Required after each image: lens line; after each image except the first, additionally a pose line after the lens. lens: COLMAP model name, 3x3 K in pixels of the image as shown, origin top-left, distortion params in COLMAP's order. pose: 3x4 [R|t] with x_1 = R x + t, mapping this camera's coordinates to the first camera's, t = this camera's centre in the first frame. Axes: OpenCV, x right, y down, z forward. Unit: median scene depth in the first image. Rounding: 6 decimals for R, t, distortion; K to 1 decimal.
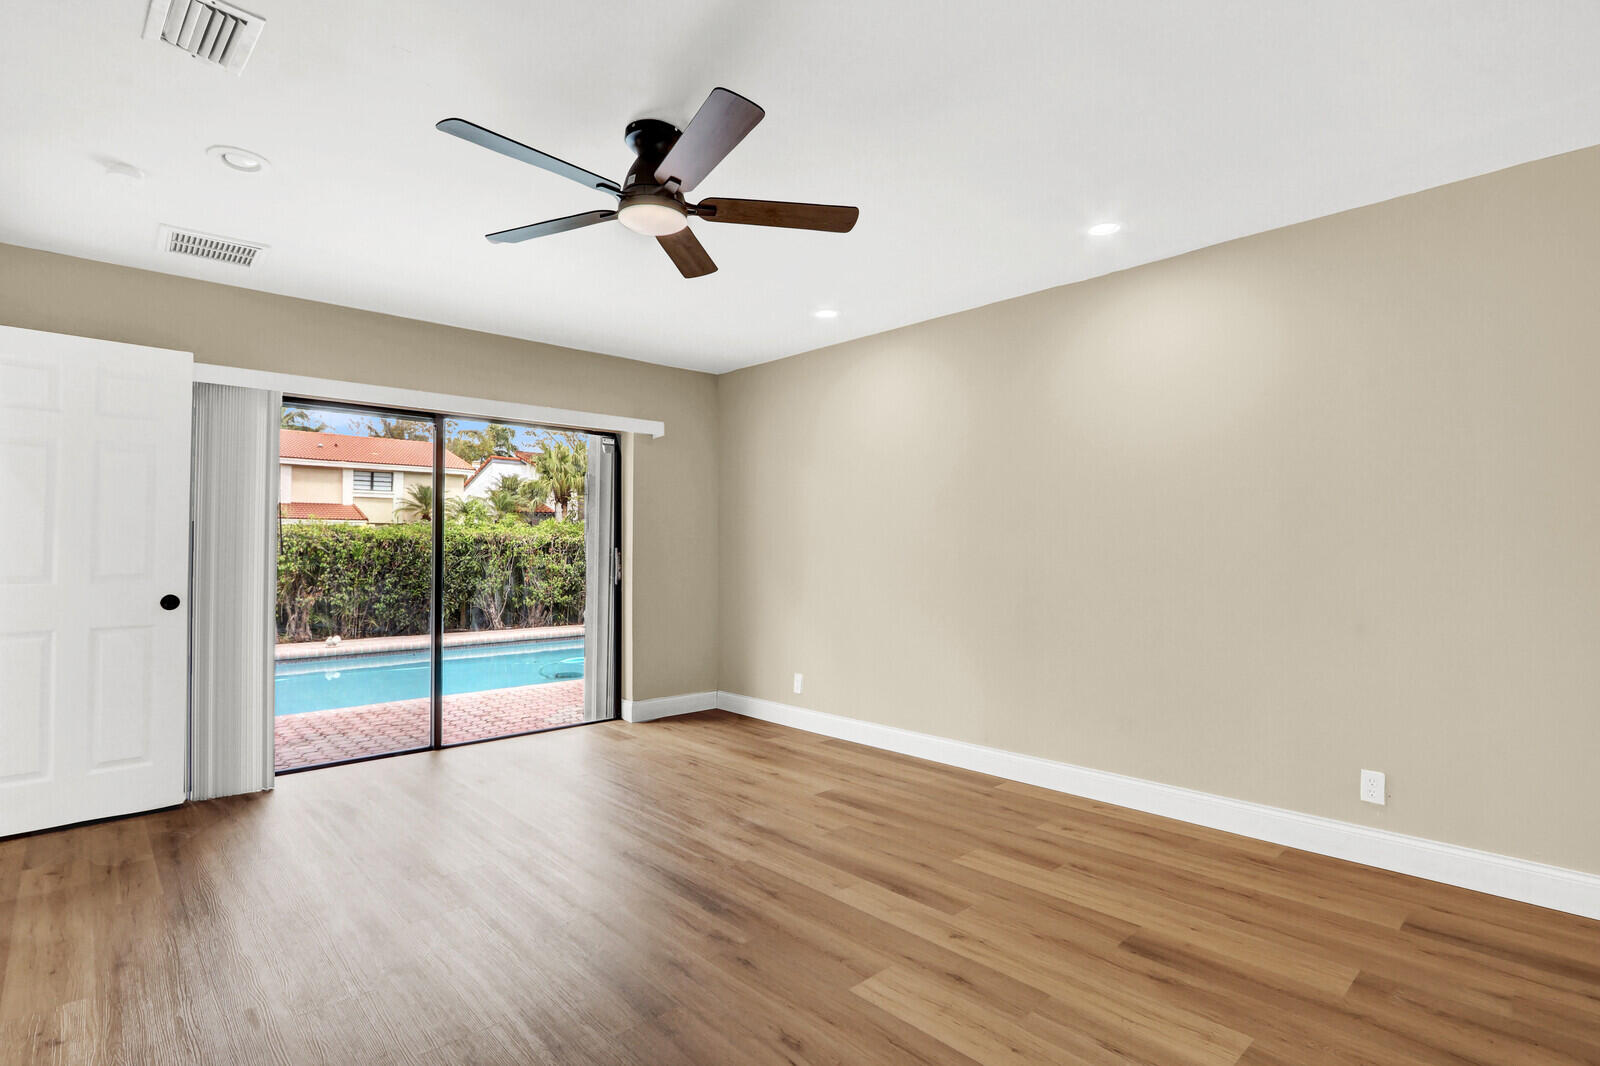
lens RADIAL K [[779.4, 0, 792.2], [0, 779.4, 538.2], [0, 0, 1]] dist [-0.002216, 0.000787]
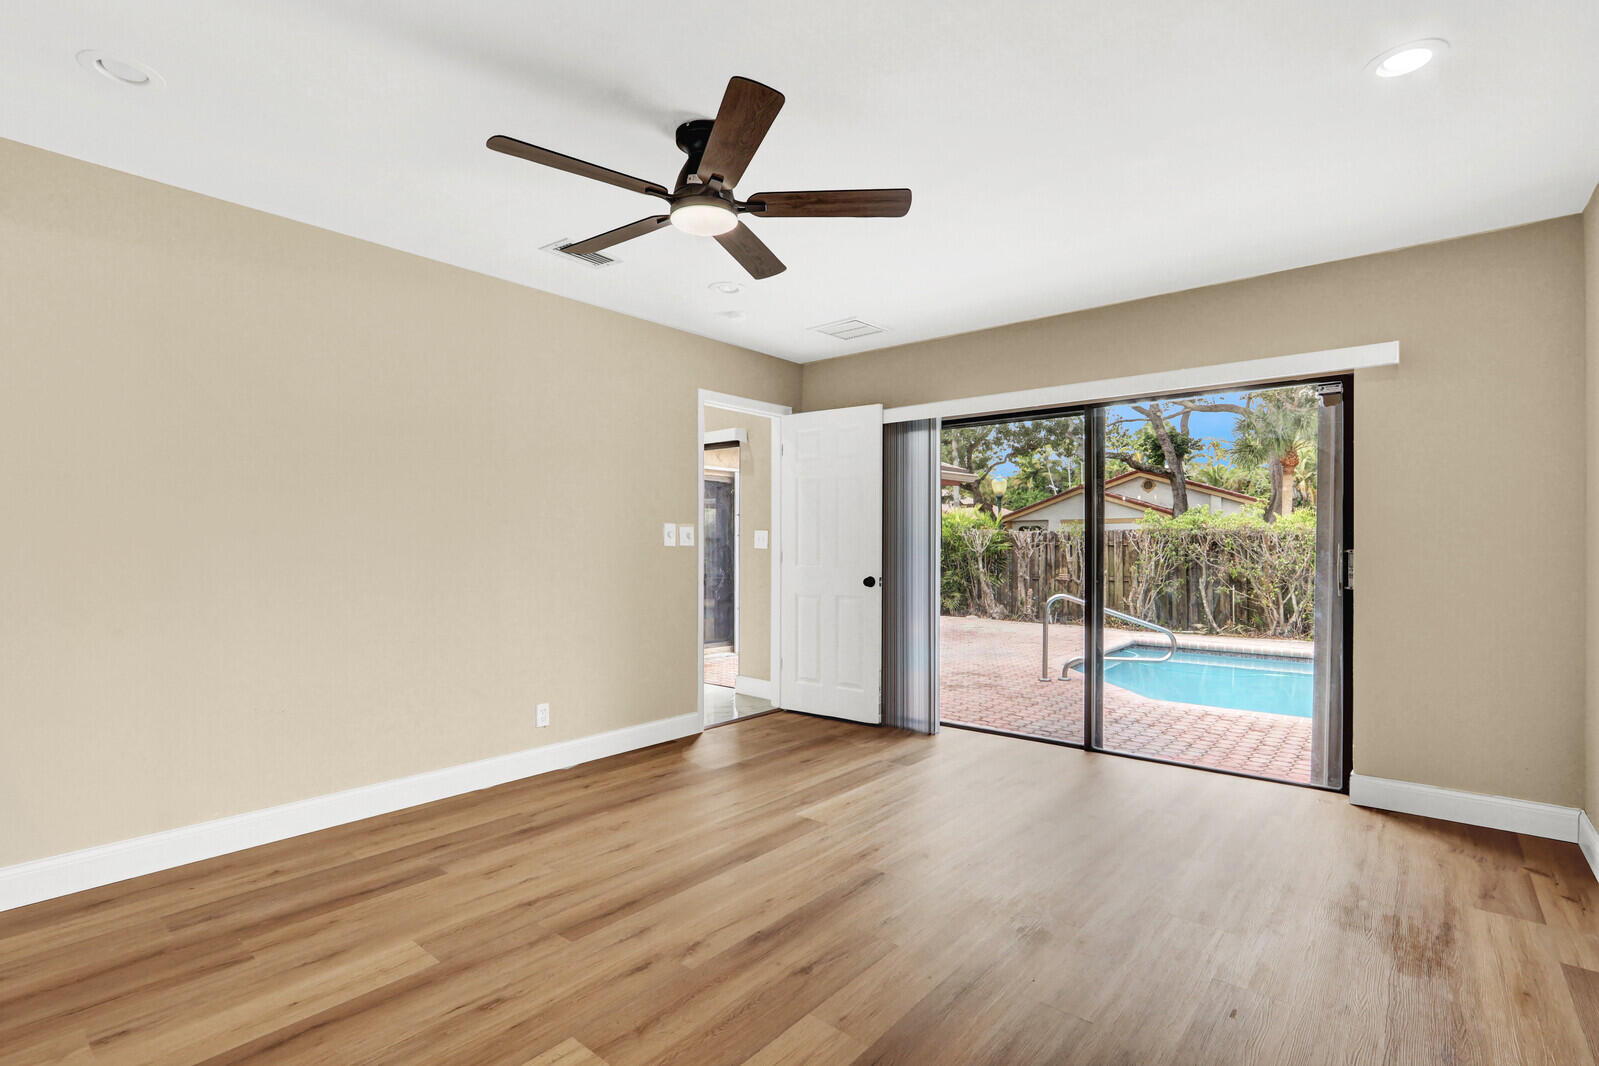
lens RADIAL K [[778.9, 0, 794.6], [0, 778.9, 537.7], [0, 0, 1]] dist [-0.002216, 0.000787]
pose [[0.107526, 0.000545, -0.994202, 0.478971], [0.018314, 0.999829, 0.002528, -0.003759], [0.994034, -0.018479, 0.107498, 0.548614]]
